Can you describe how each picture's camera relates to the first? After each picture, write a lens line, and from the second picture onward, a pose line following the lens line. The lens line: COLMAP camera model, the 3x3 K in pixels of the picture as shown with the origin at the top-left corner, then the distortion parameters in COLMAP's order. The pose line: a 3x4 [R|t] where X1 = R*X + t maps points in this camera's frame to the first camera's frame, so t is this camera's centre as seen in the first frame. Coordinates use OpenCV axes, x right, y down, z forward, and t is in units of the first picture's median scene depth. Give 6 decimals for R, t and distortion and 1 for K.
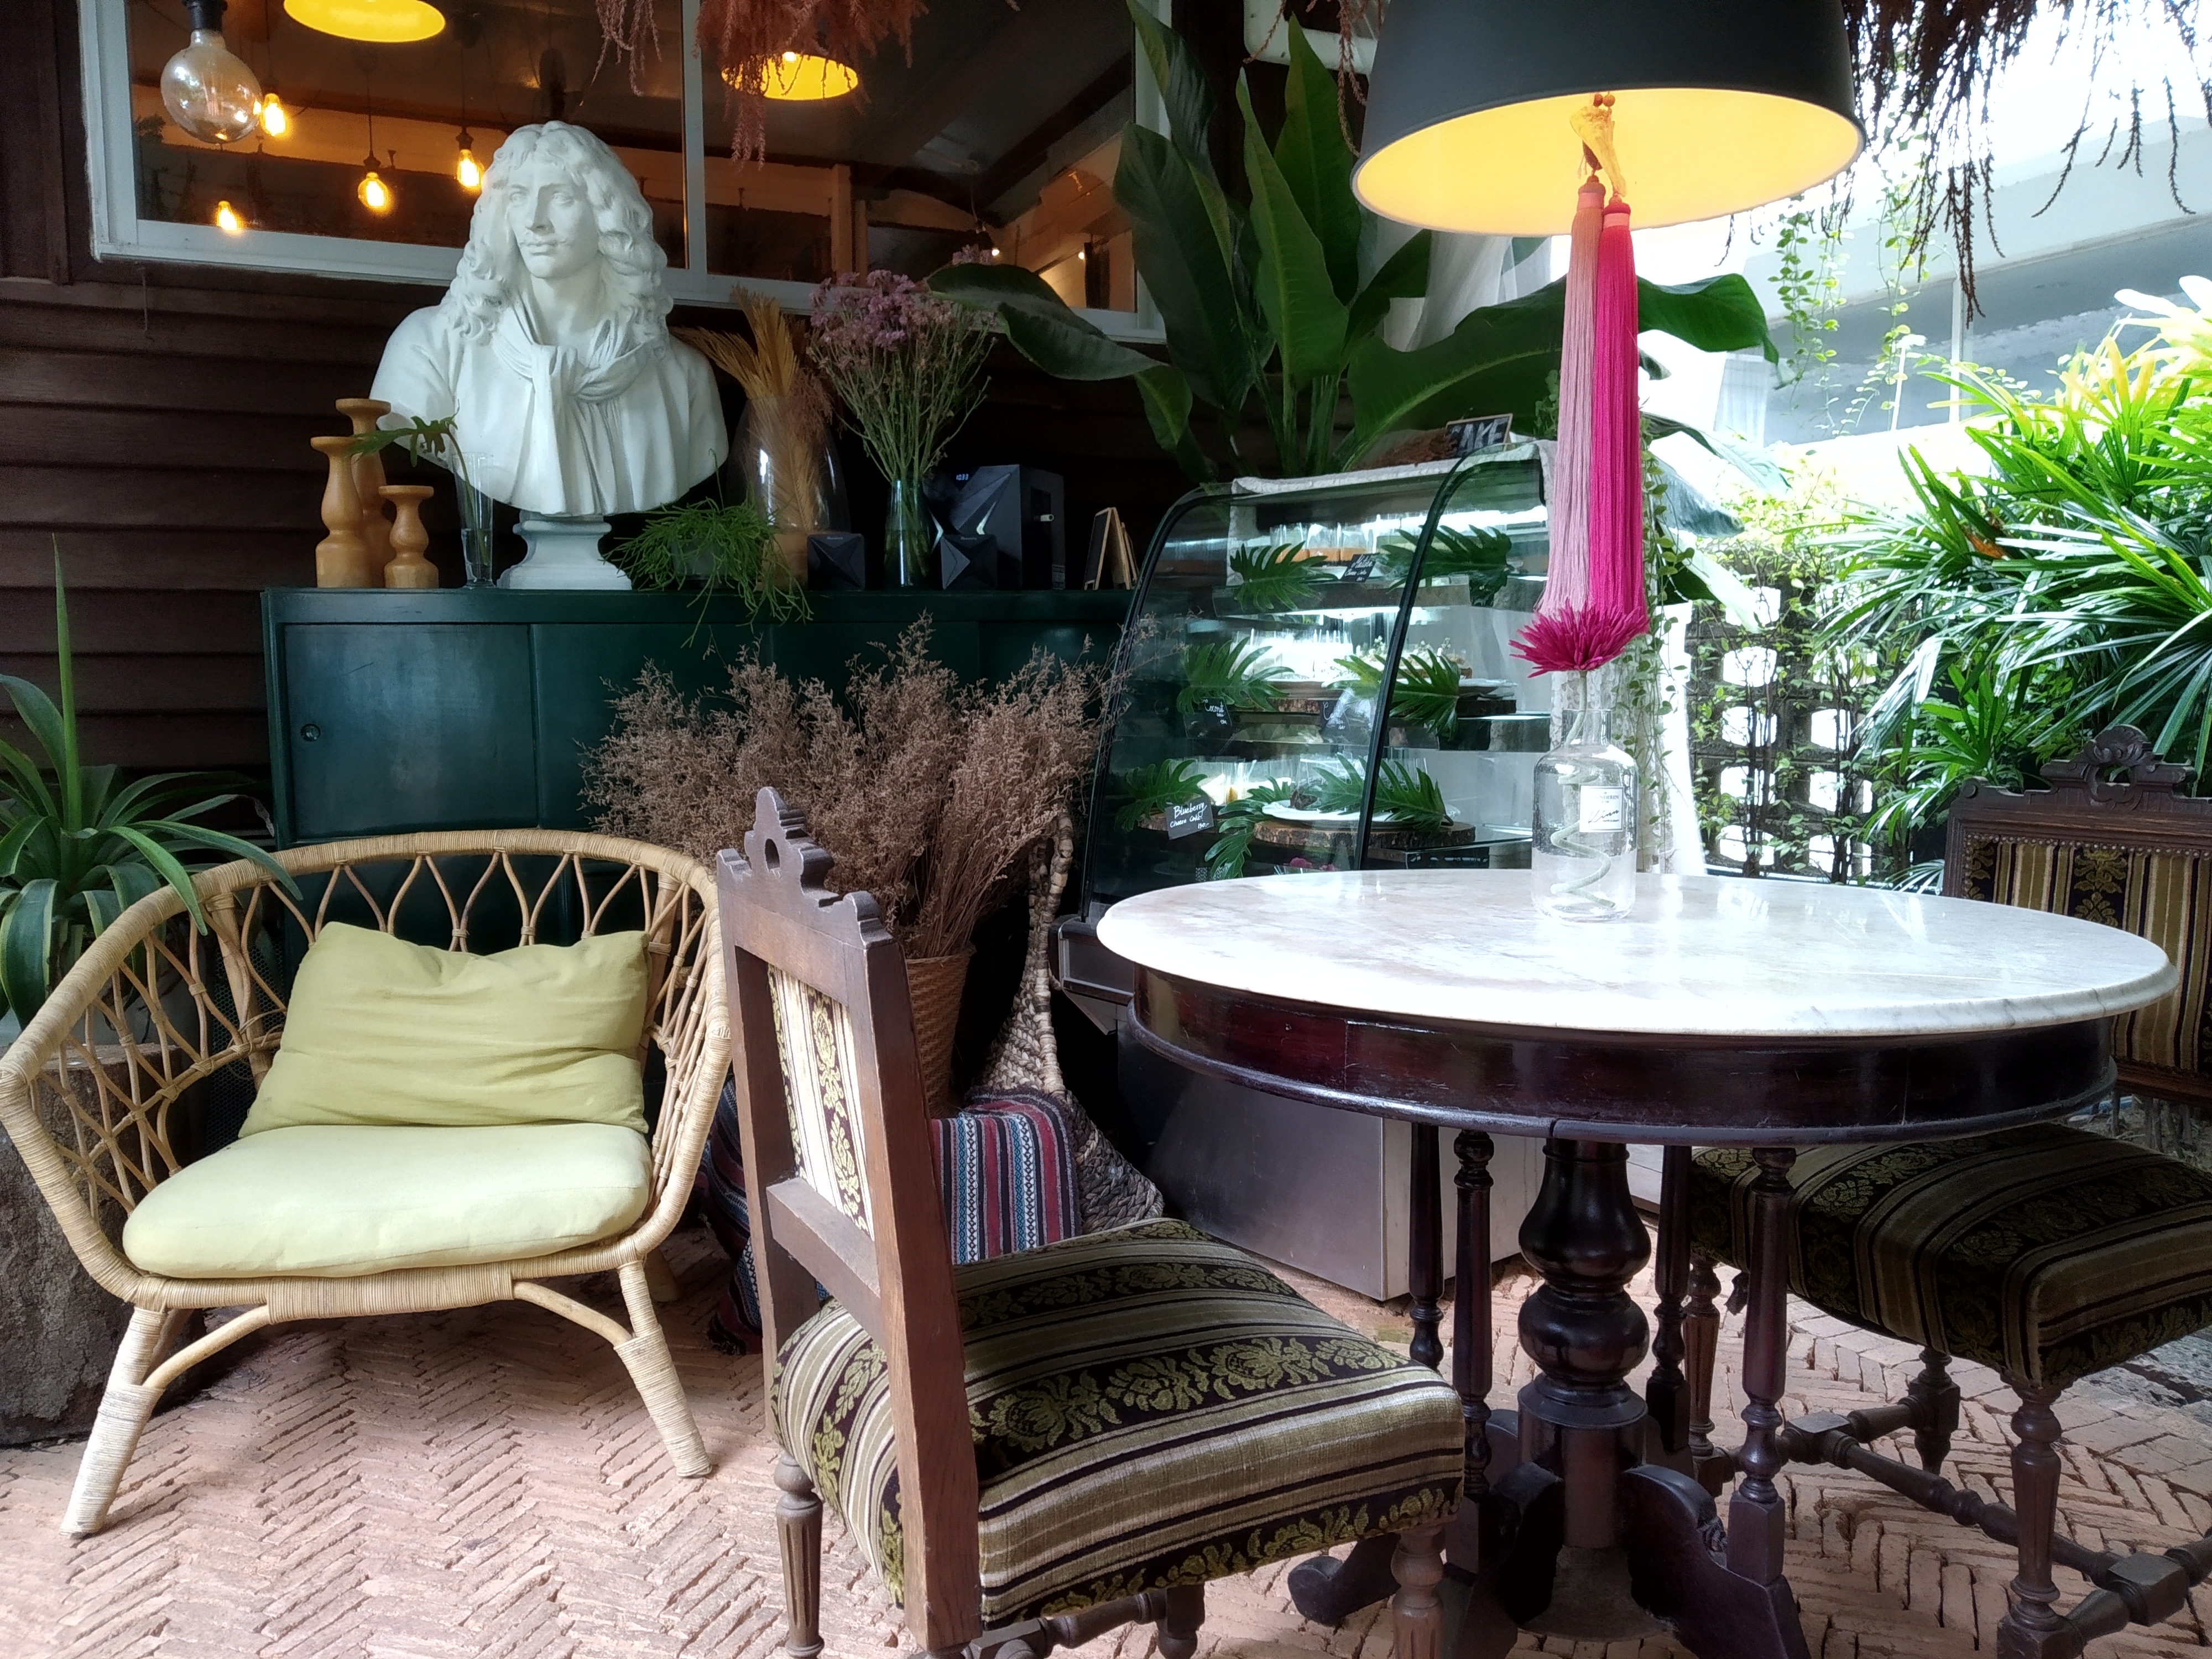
lens RADIAL K [[1716.5, 0, 1112.9], [0, 1716.5, 824.0], [0, 0, 1]] dist [0.036693, -0.063413]
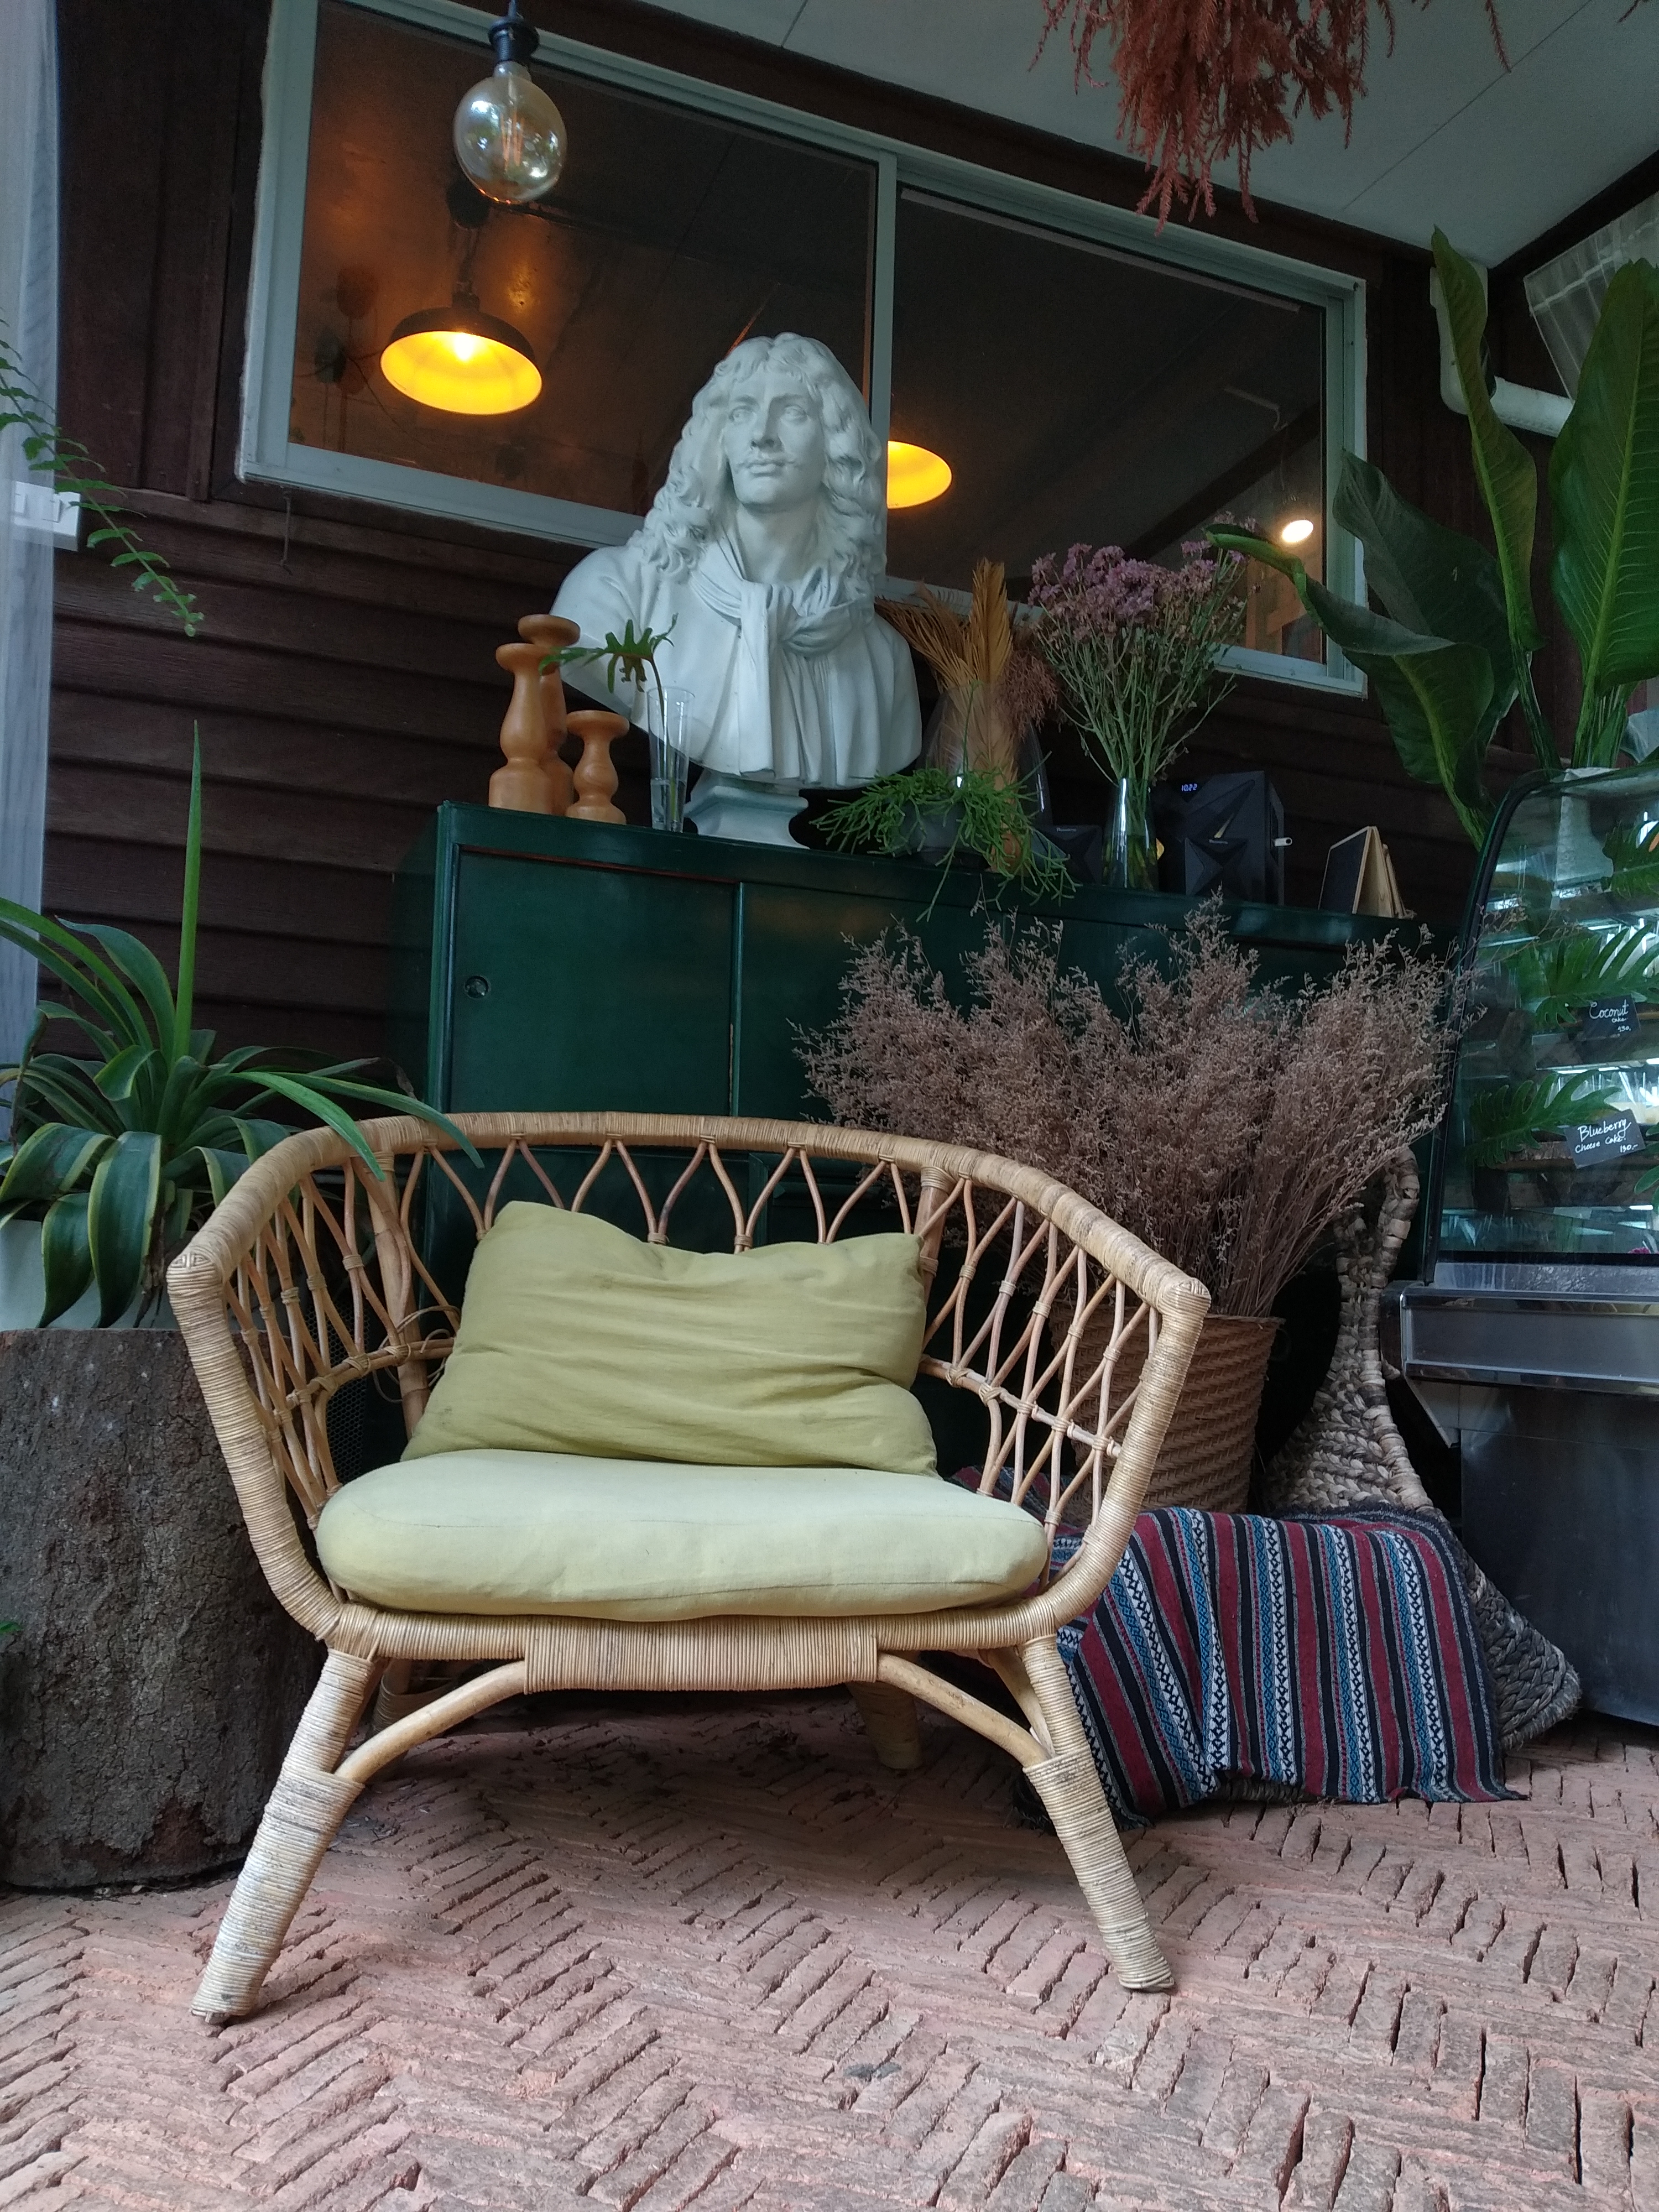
lens RADIAL K [[1716.5, 0, 829.5], [0, 1716.5, 1106.0], [0, 0, 1]] dist [0.036693, -0.063413]
pose [[0.998218, 0.036797, -0.046966, -0.267187], [-0.045198, 0.980227, -0.192645, 0.147140], [0.038949, 0.194425, 0.980144, 0.246933]]
